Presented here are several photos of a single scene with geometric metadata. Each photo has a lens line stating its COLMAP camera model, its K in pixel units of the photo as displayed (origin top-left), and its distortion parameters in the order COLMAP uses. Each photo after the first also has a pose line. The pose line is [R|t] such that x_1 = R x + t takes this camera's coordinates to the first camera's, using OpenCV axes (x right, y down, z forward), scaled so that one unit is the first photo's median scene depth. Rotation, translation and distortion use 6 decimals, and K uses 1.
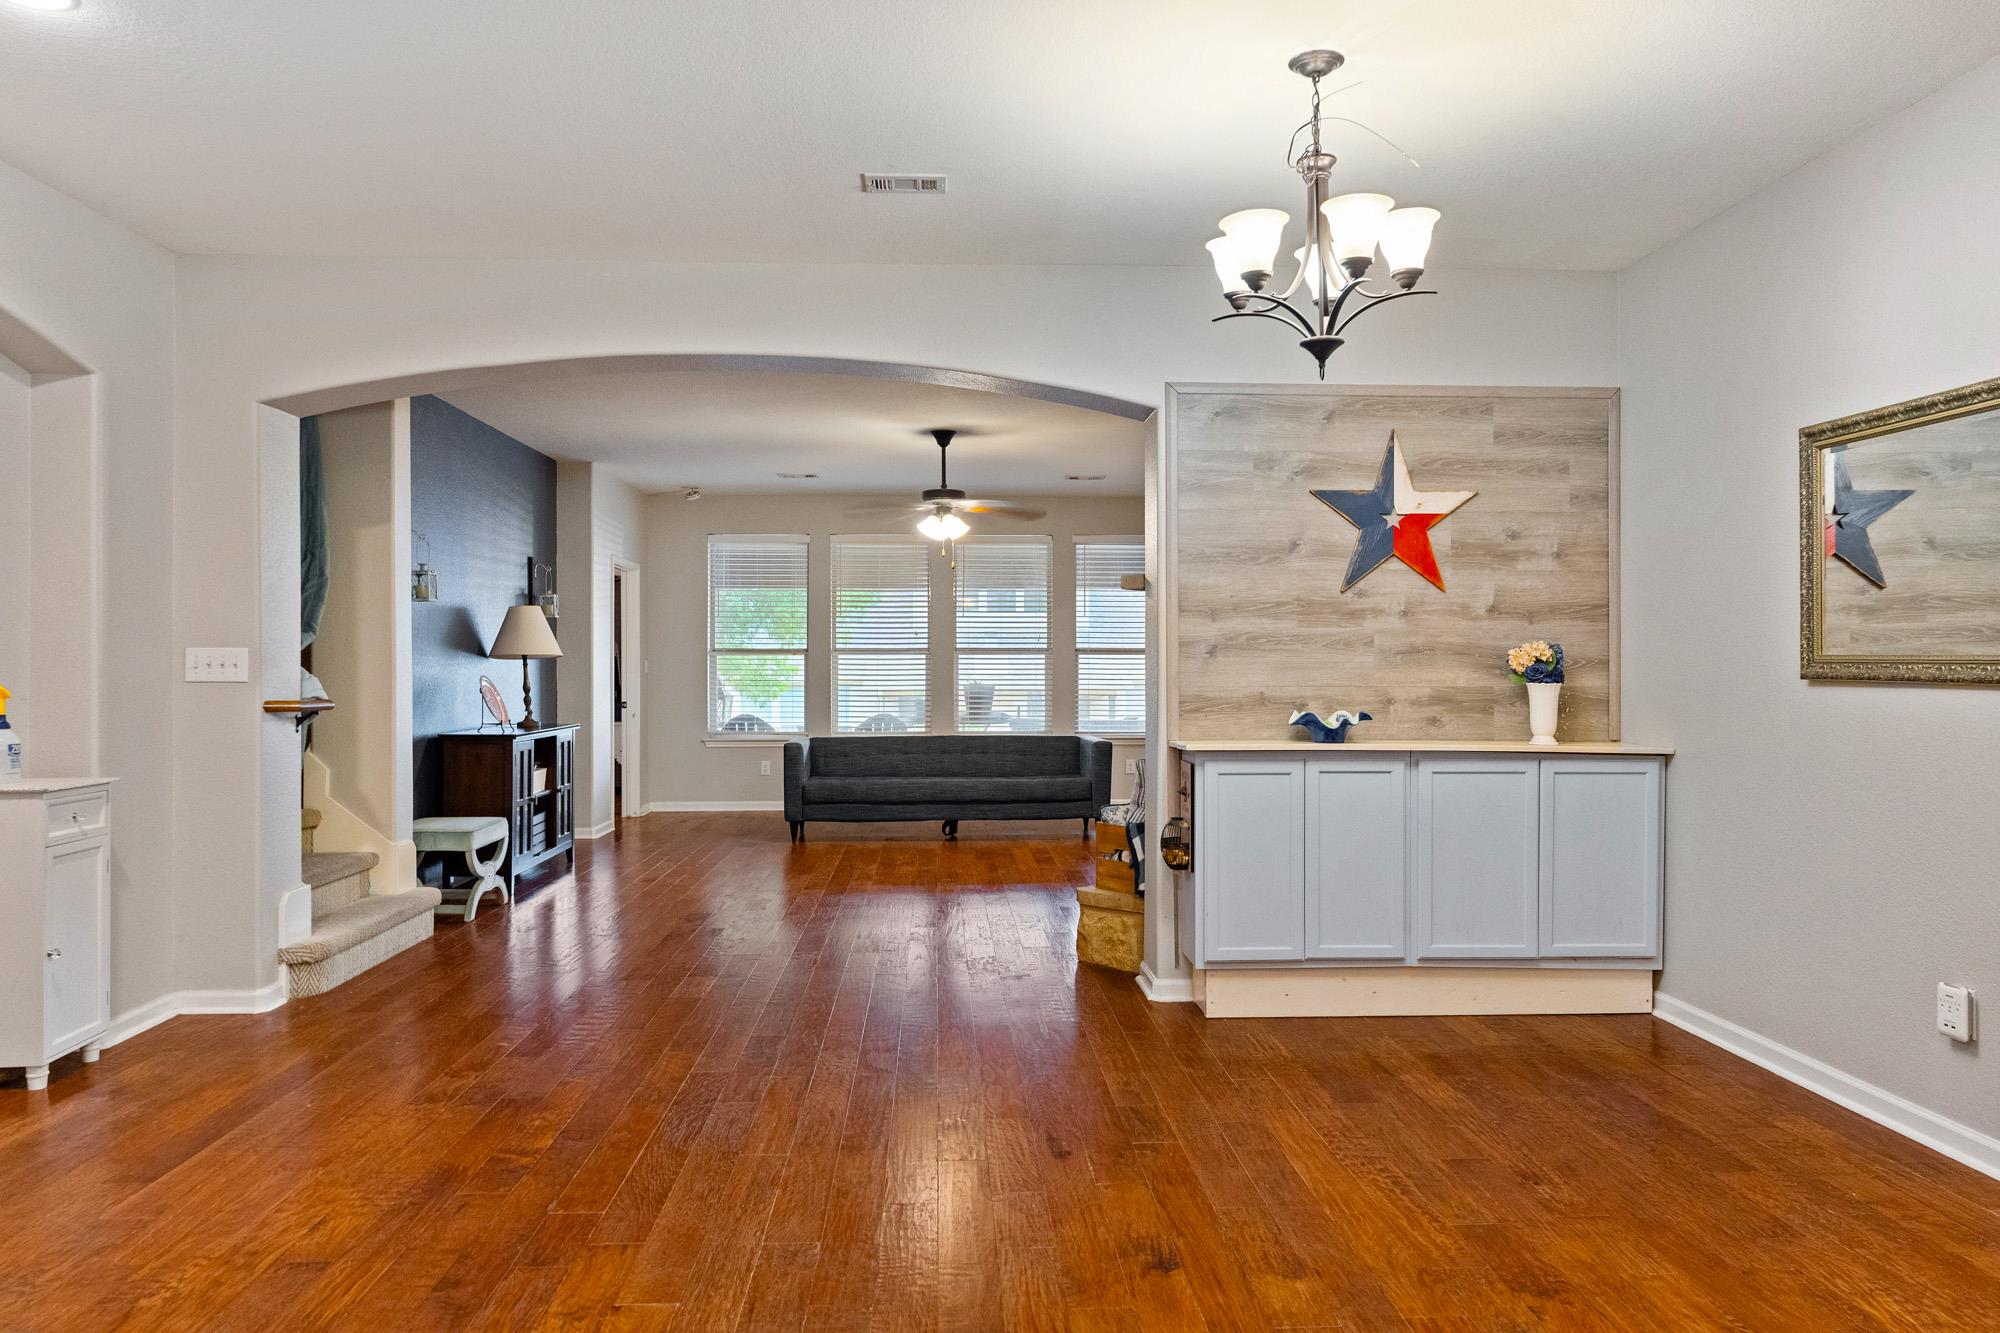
lens RADIAL K [[1353.0, 0, 1001.1], [0, 1353.0, 669.2], [0, 0, 1]] dist [0.003101, -0.000854]
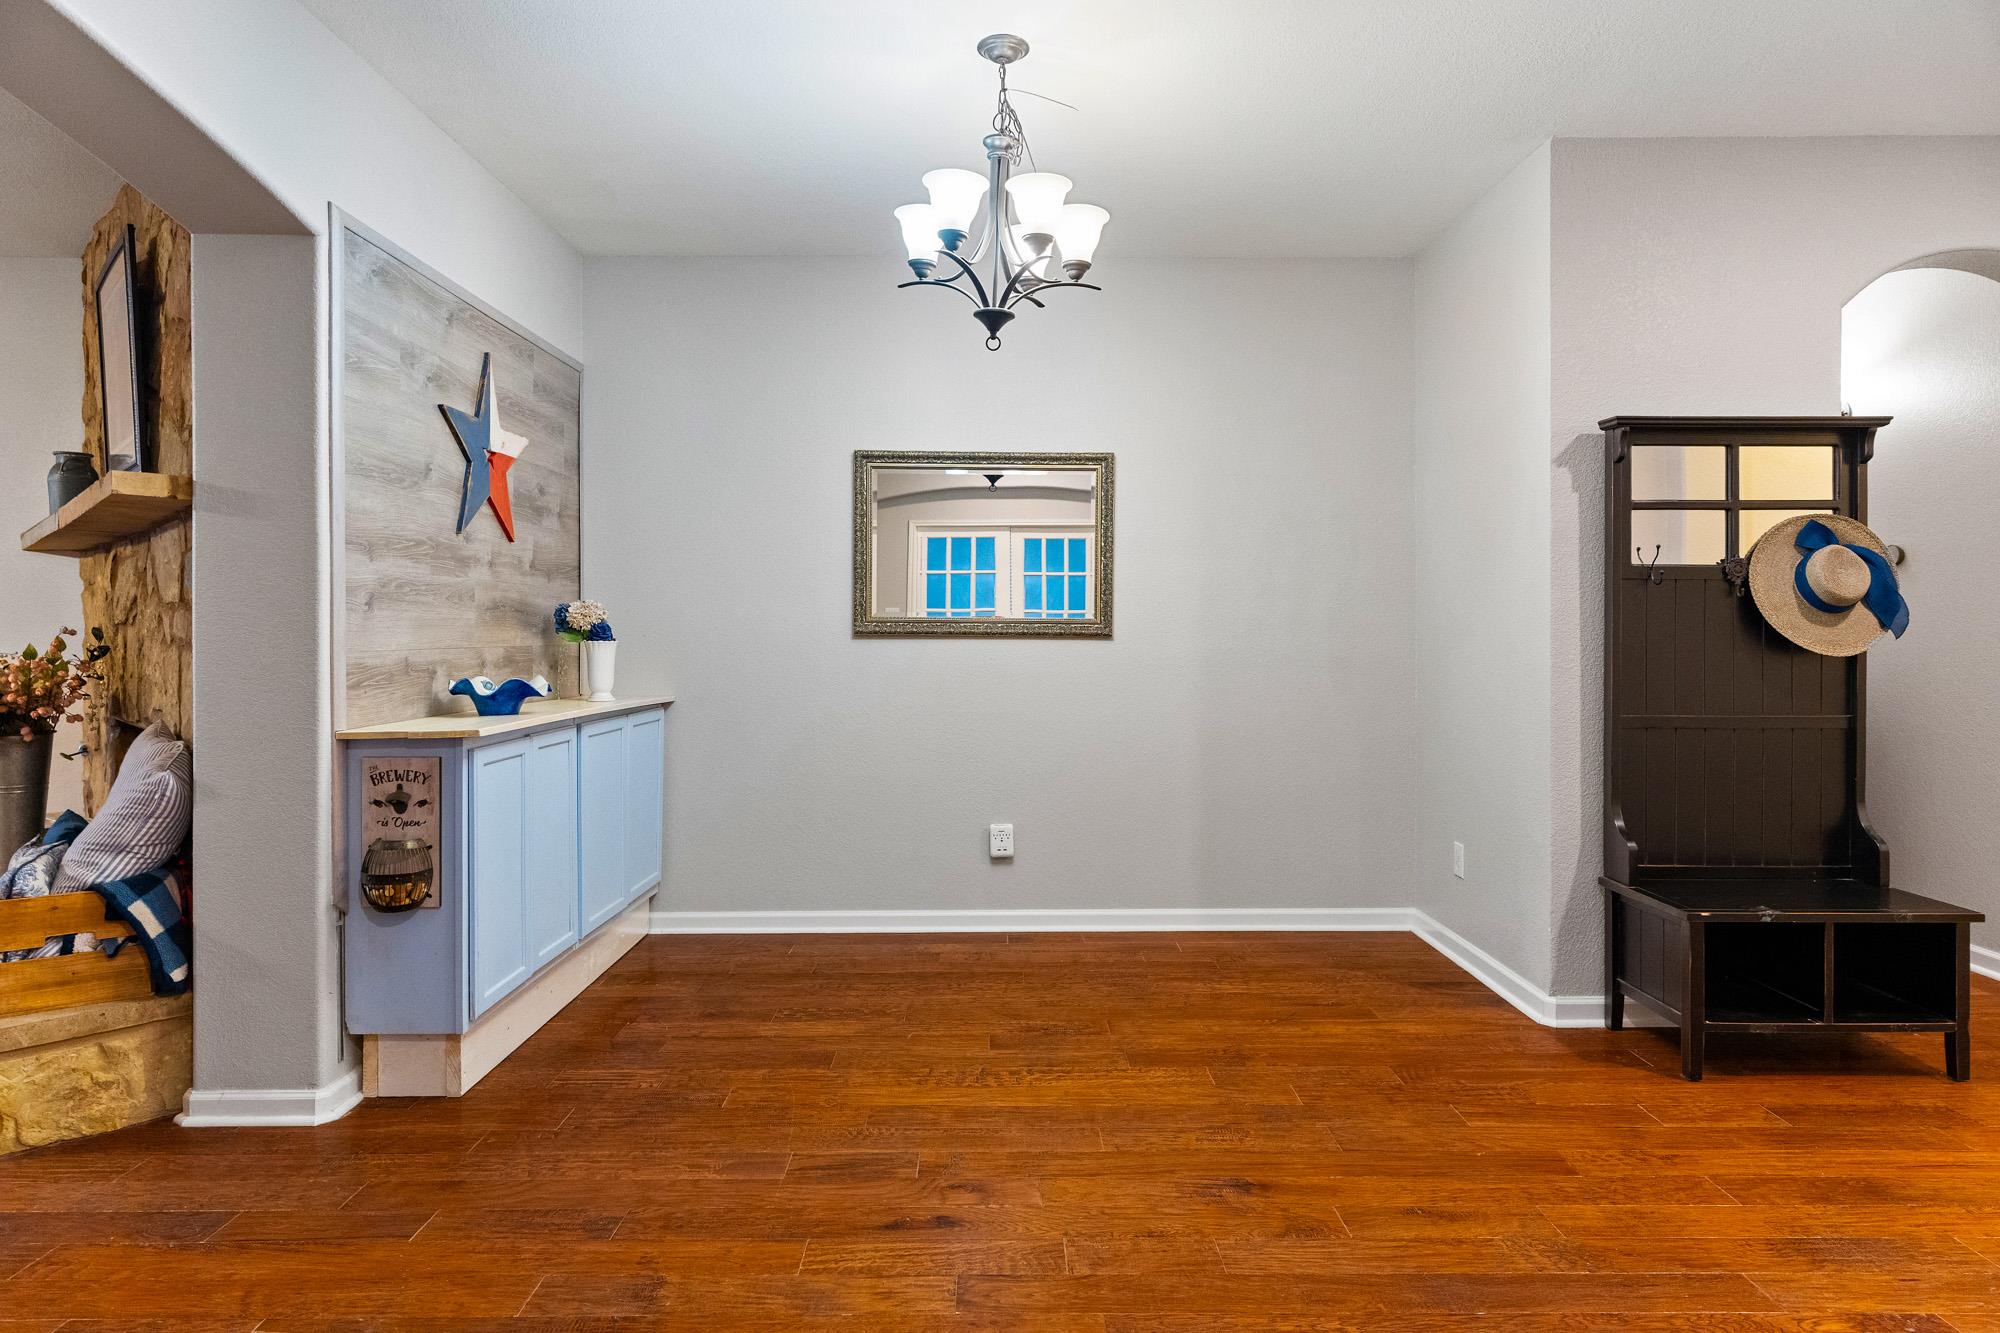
lens RADIAL K [[1125.4, 0, 1003.0], [0, 1125.4, 645.1], [0, 0, 1]] dist [-0.001790, 0.001401]
pose [[0.044442, -0.010933, 0.998952, -0.539586], [0.005007, 0.999930, 0.010721, 0.006750], [-0.998999, 0.004526, 0.044493, 0.814657]]
